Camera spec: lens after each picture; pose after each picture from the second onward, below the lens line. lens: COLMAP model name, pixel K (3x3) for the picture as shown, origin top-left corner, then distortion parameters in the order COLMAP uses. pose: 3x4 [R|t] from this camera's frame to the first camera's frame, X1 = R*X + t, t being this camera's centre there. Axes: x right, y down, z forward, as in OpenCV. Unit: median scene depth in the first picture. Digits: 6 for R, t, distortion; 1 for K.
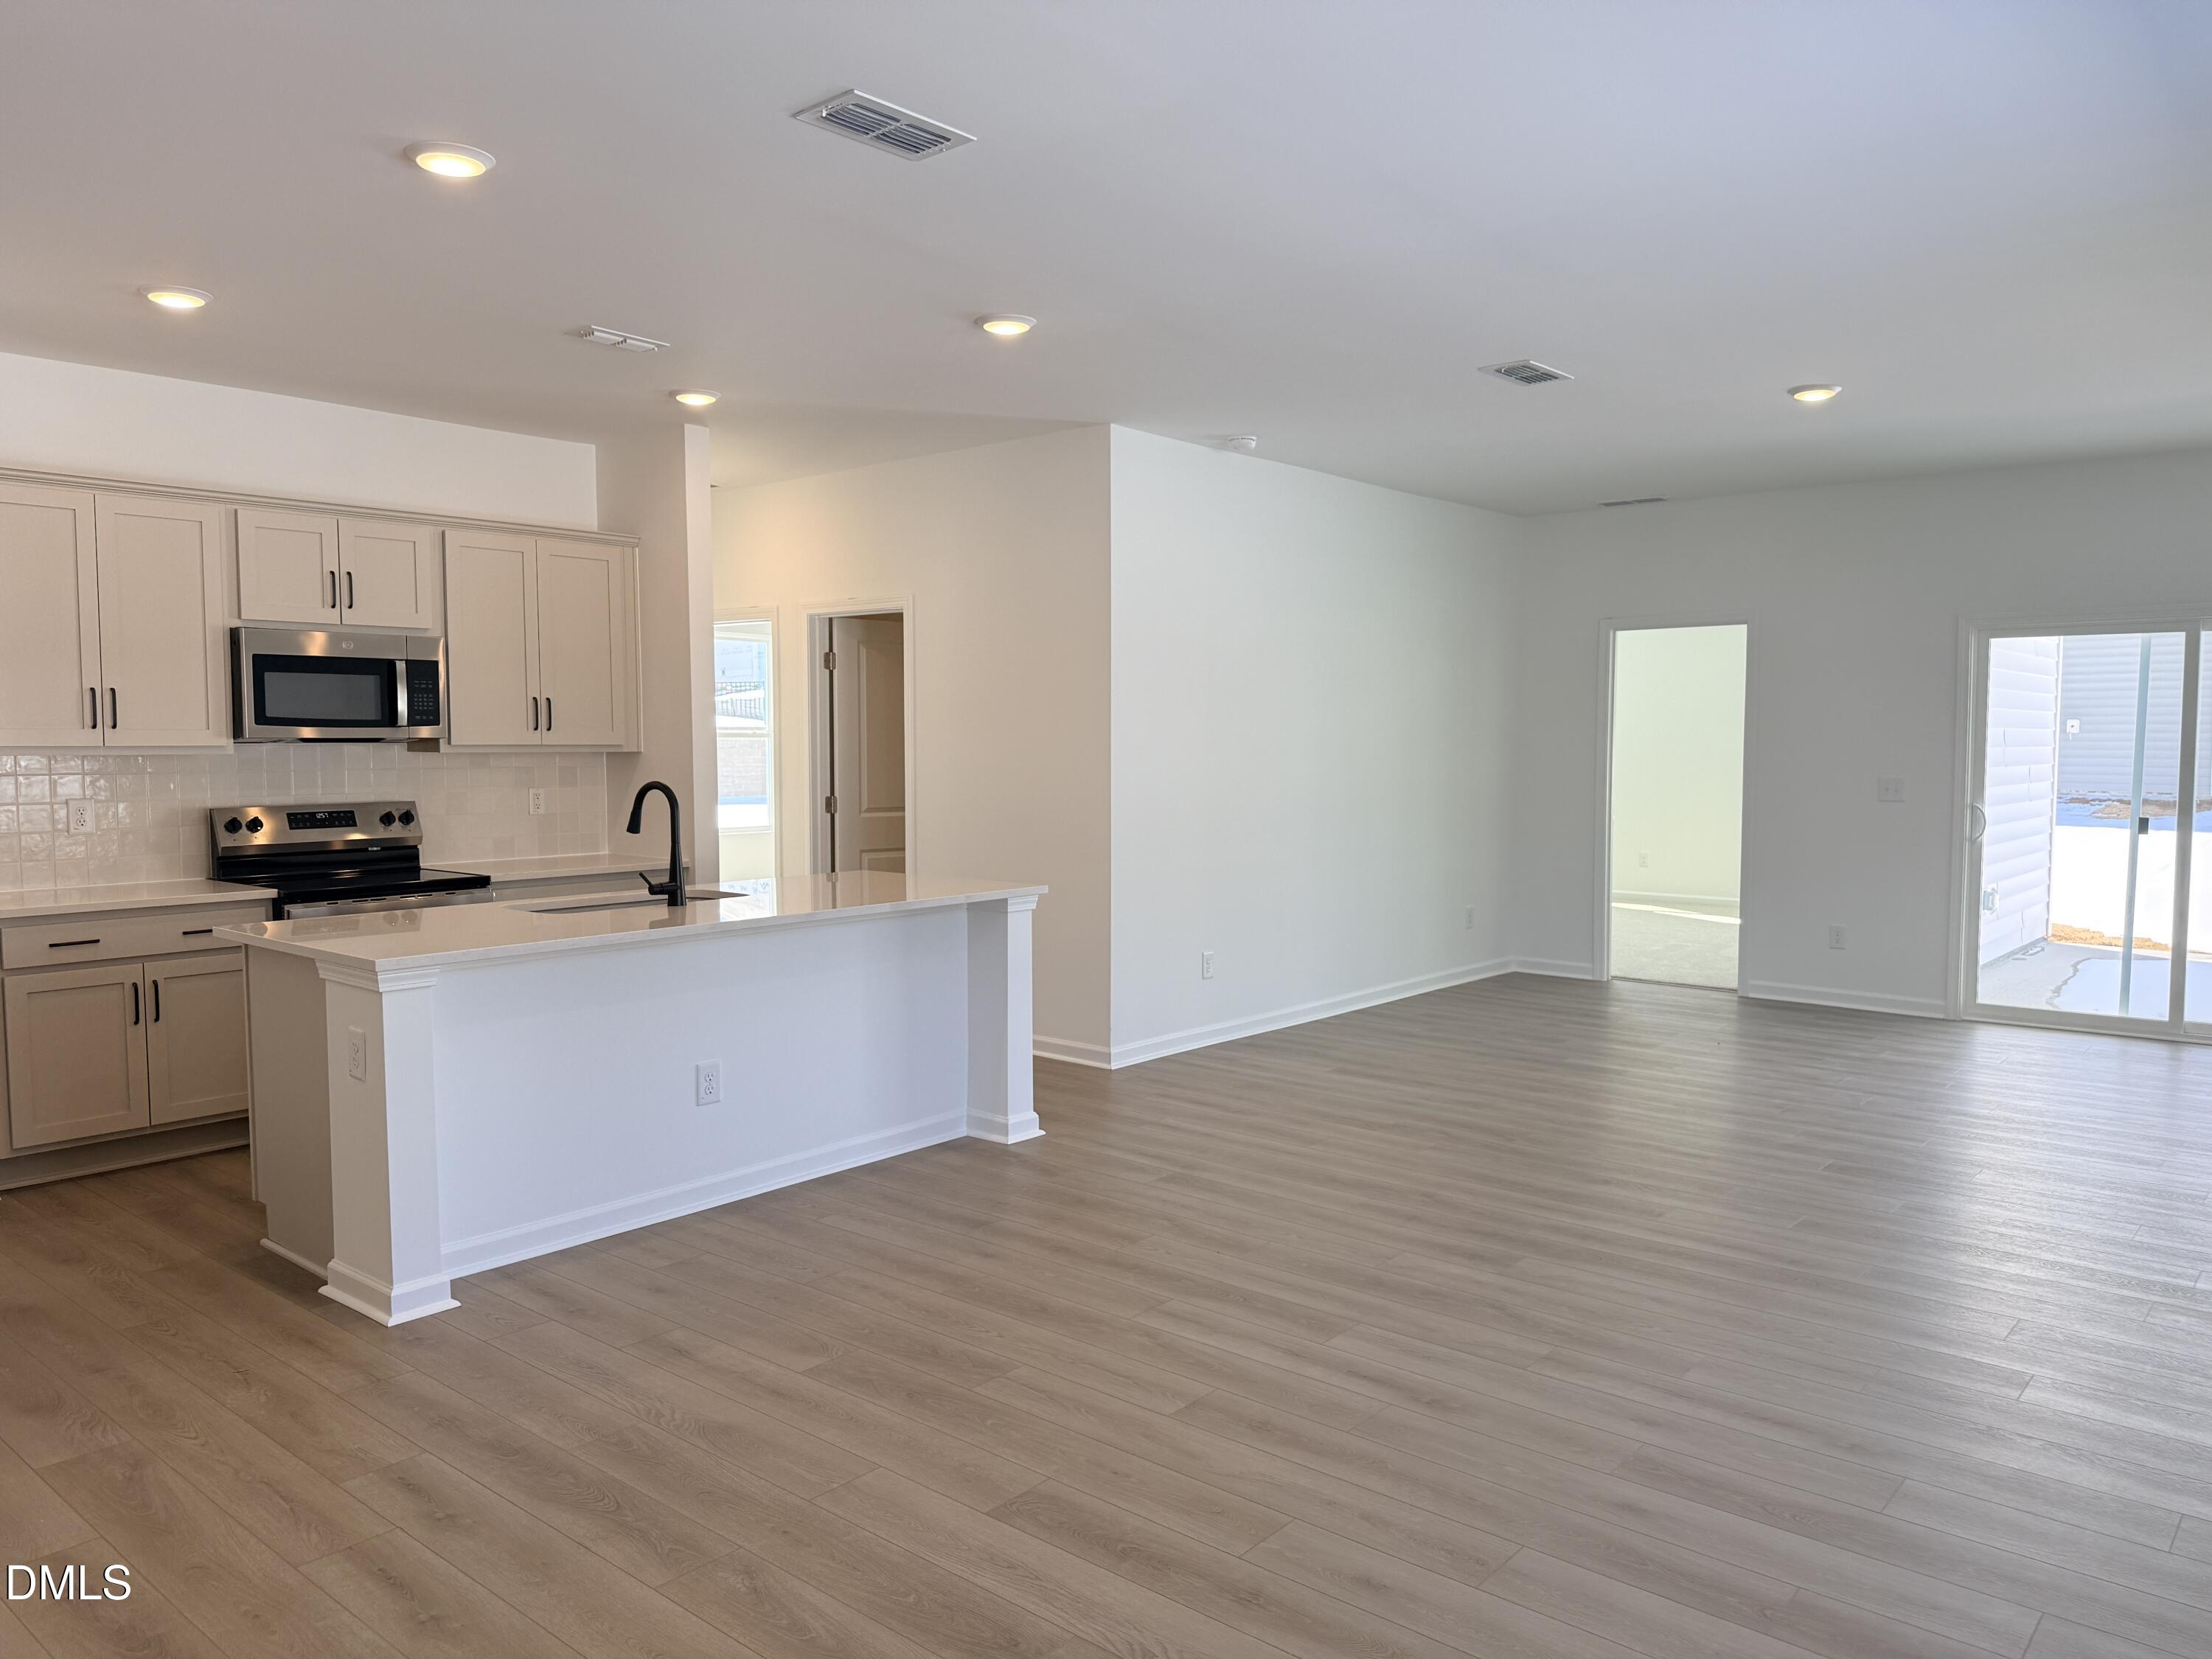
lens RADIAL K [[1537.8, 0, 1106.0], [0, 1537.8, 829.5], [0, 0, 1]] dist [0.092893, -0.116630]
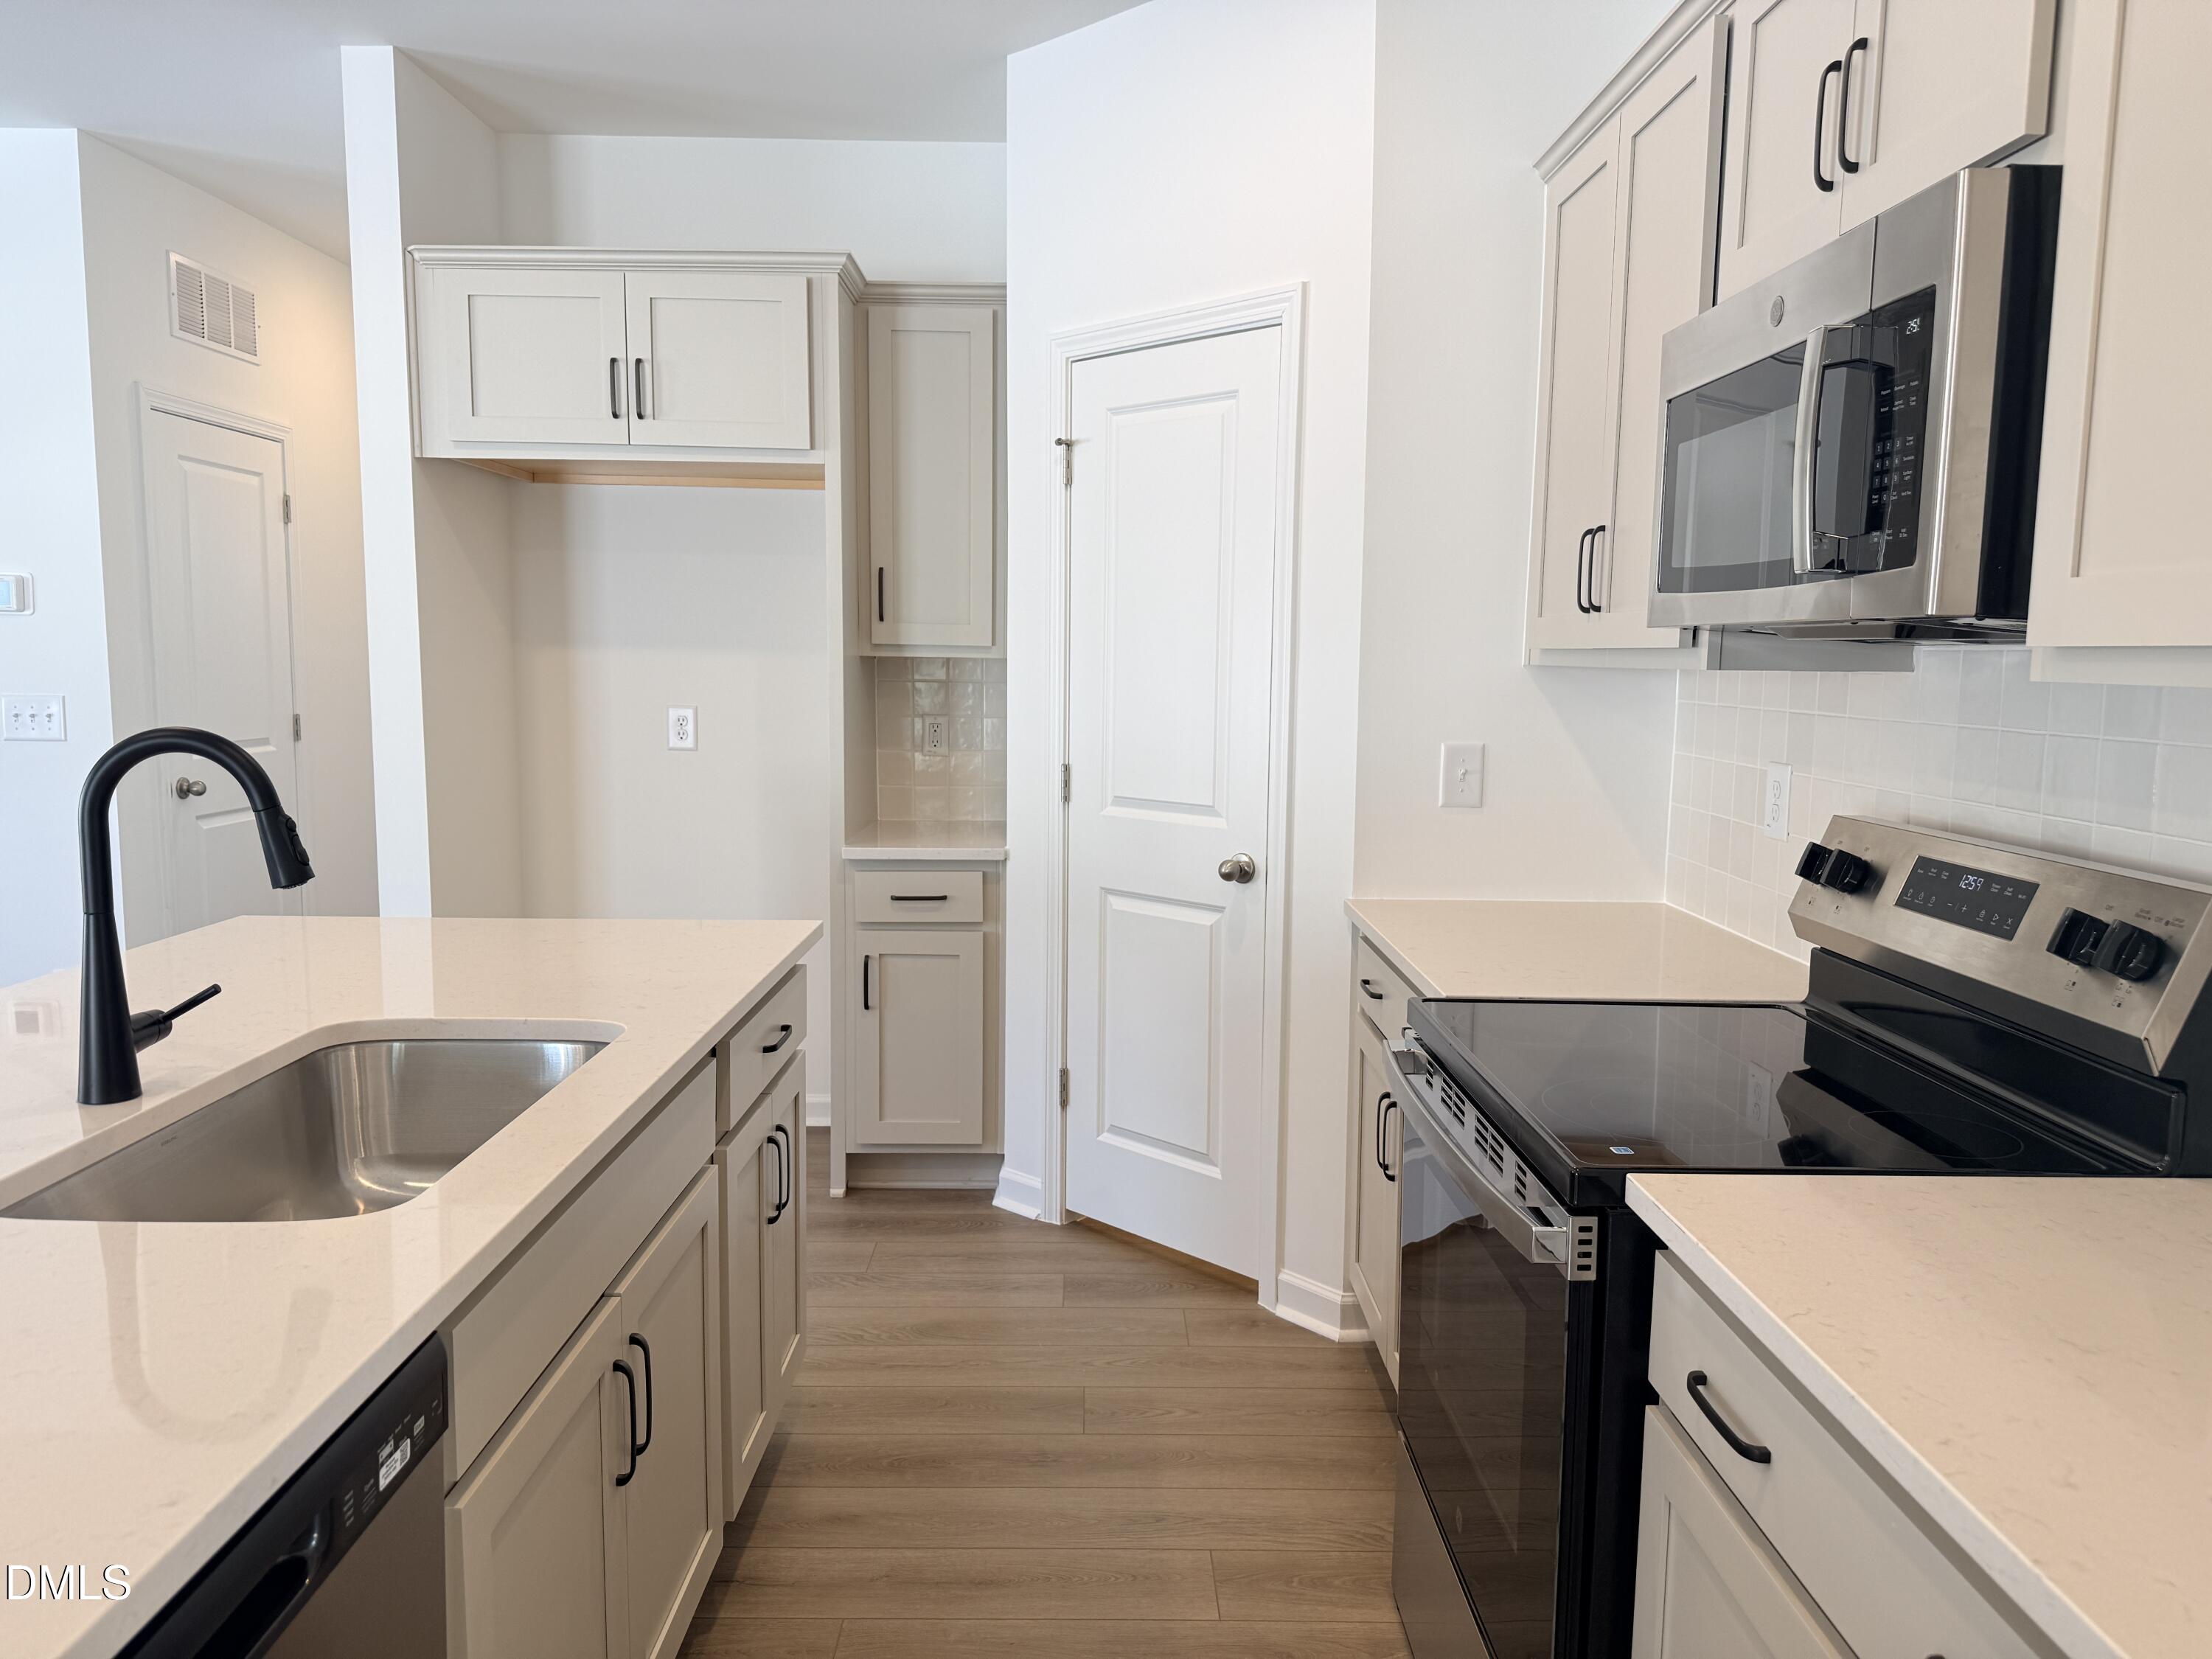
lens RADIAL K [[1537.8, 0, 1106.0], [0, 1537.8, 829.5], [0, 0, 1]] dist [0.092893, -0.116630]
pose [[-0.746980, 0.067647, -0.661396, -0.201479], [-0.051982, 0.985822, 0.159538, -0.066750], [0.662811, 0.153553, -0.732873, 1.259793]]
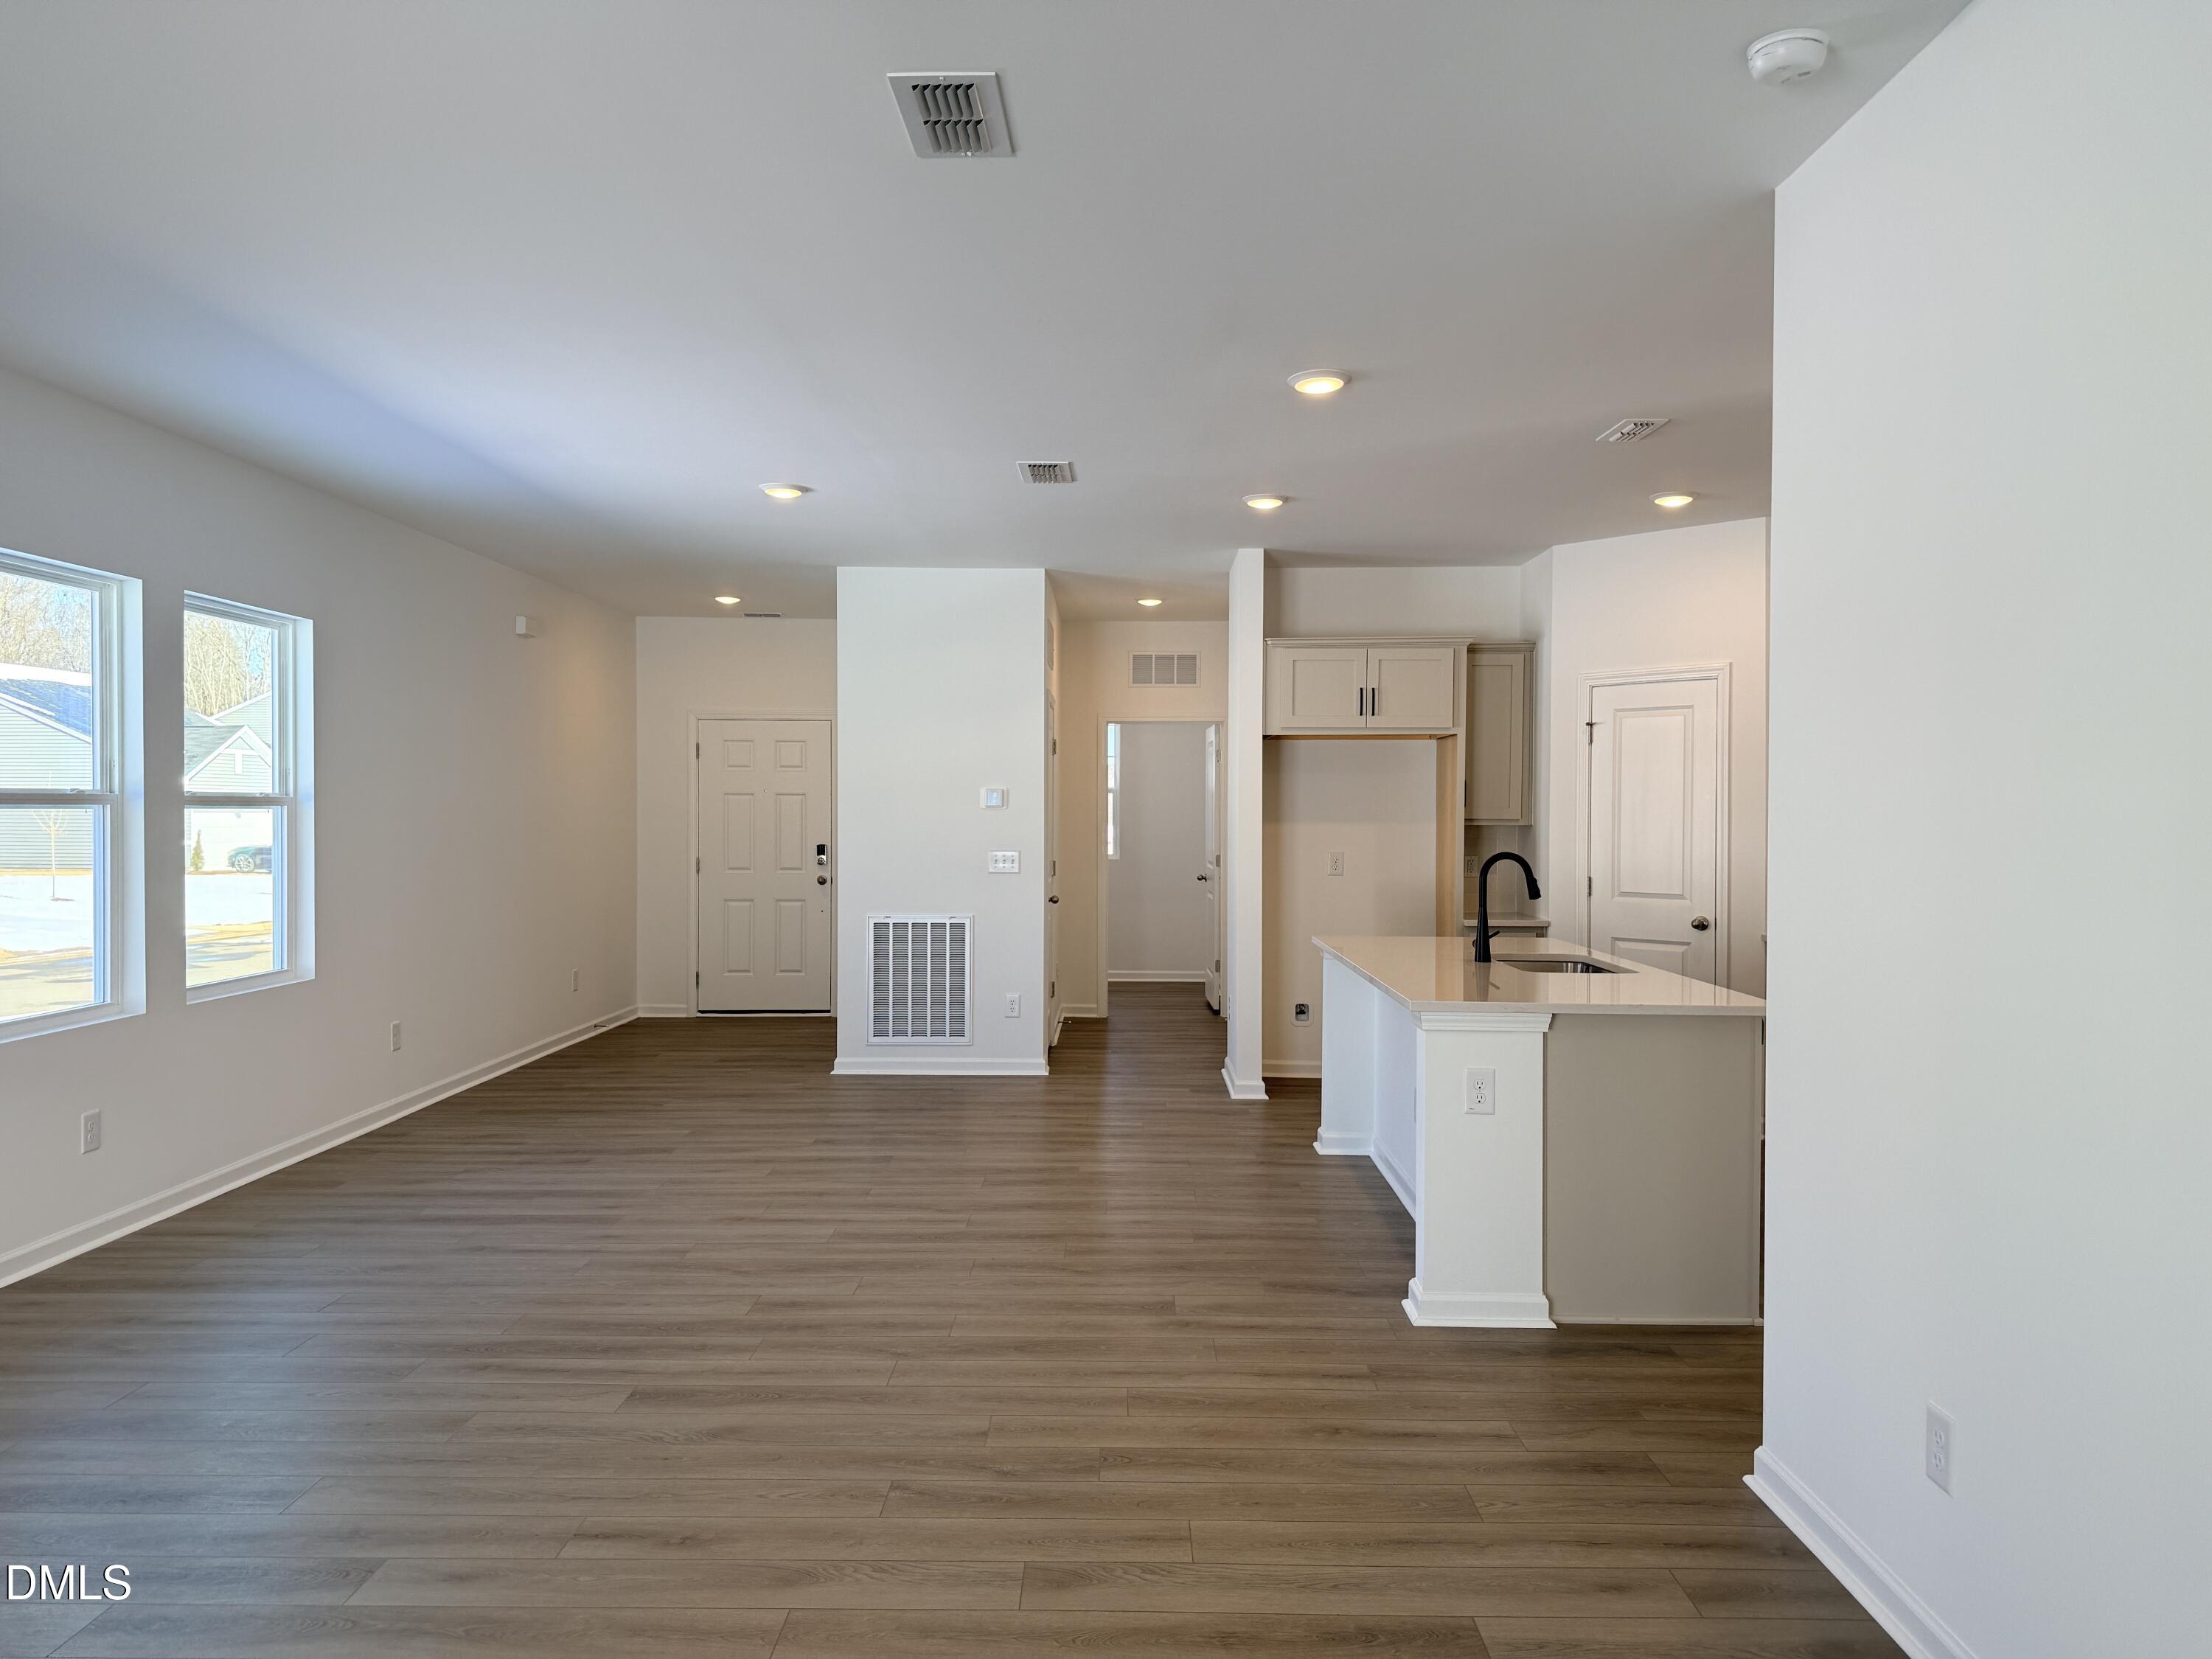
lens RADIAL K [[1514.7, 0, 1106.0], [0, 1514.7, 829.5], [0, 0, 1]] dist [0.182792, -0.333516]
pose [[-0.762488, 0.006176, -0.646972, 0.595327], [-0.041573, 0.997420, 0.058517, -0.092174], [0.645665, 0.071516, -0.760265, 1.517249]]
